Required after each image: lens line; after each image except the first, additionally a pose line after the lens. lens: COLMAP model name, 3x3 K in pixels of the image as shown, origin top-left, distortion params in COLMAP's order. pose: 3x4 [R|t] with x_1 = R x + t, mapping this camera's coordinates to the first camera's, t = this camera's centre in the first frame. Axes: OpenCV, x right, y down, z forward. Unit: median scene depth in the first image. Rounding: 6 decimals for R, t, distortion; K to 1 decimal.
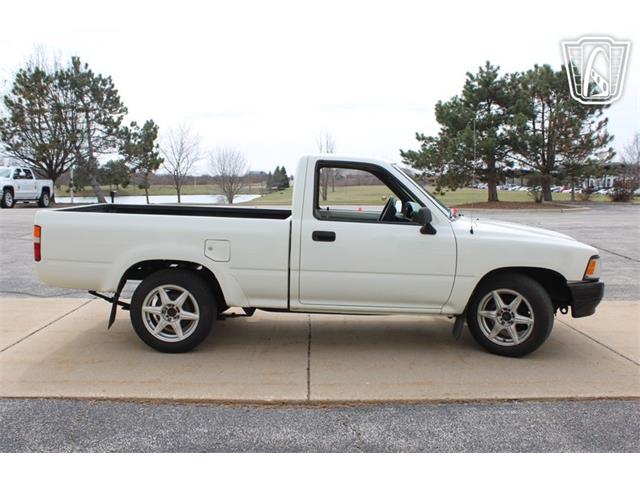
lens RADIAL K [[616.7, 0, 320.0], [0, 616.7, 240.0], [0, 0, 1]] dist [-0.127346, 0.128273]
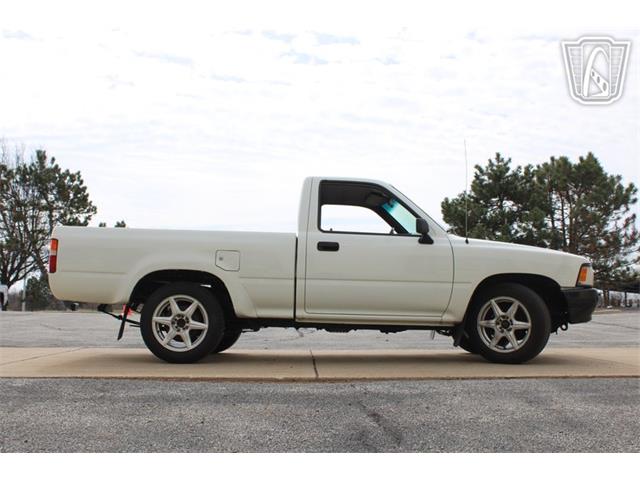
lens RADIAL K [[729.5, 0, 320.0], [0, 729.5, 240.0], [0, 0, 1]] dist [-0.068607, 0.006824]
pose [[0.999904, -0.005625, 0.012701, -0.021414], [0.007937, 0.981729, -0.190117, 0.200032], [-0.011399, 0.190200, 0.981679, -0.215261]]
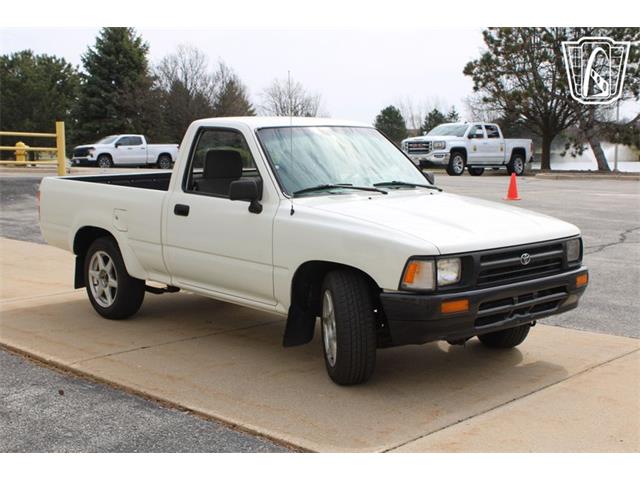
lens RADIAL K [[896.7, 0, 320.0], [0, 896.7, 240.0], [0, 0, 1]] dist [-0.005924, 0.058656]
pose [[0.690994, 0.067344, -0.719716, 0.995132], [-0.055143, 0.997660, 0.040409, -0.023891], [0.720754, 0.011765, 0.693091, 0.203458]]
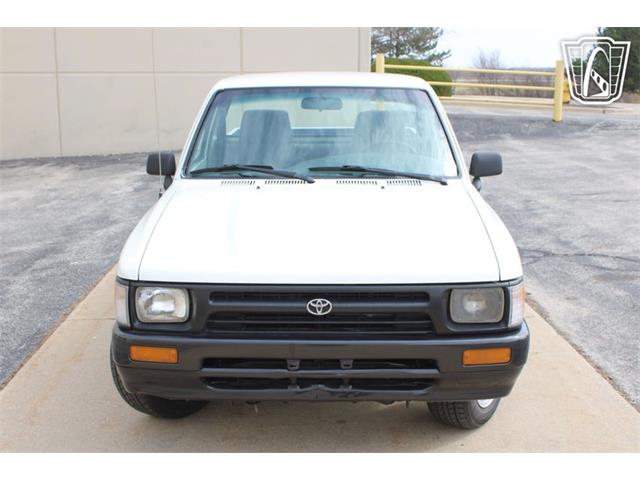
lens RADIAL K [[820.8, 0, 311.4], [0, 820.8, 238.5], [0, 0, 1]] dist [-0.038876, -0.003852]
pose [[0.002642, 0.182040, -0.983288, 1.010981], [-0.092918, 0.979082, 0.181012, -0.129631], [0.995670, 0.090887, 0.019502, 1.034261]]
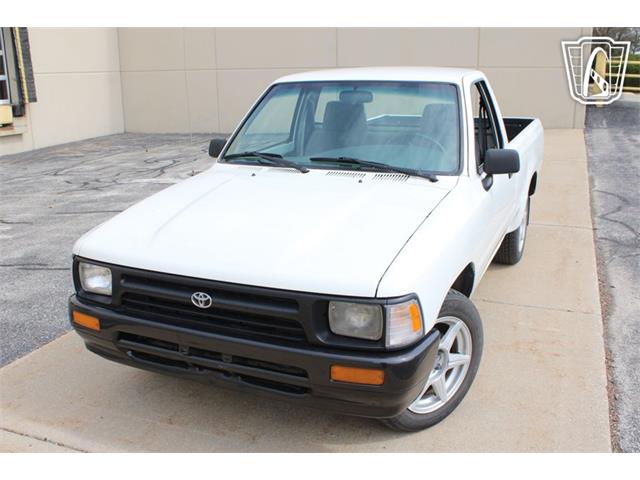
lens RADIAL K [[616.7, 0, 320.0], [0, 616.7, 240.0], [0, 0, 1]] dist [-0.127346, 0.128273]
pose [[-0.387059, 0.237090, -0.891052, 0.799825], [-0.079692, 0.954158, 0.288499, -0.155751], [0.918605, 0.182676, -0.350421, 1.287745]]
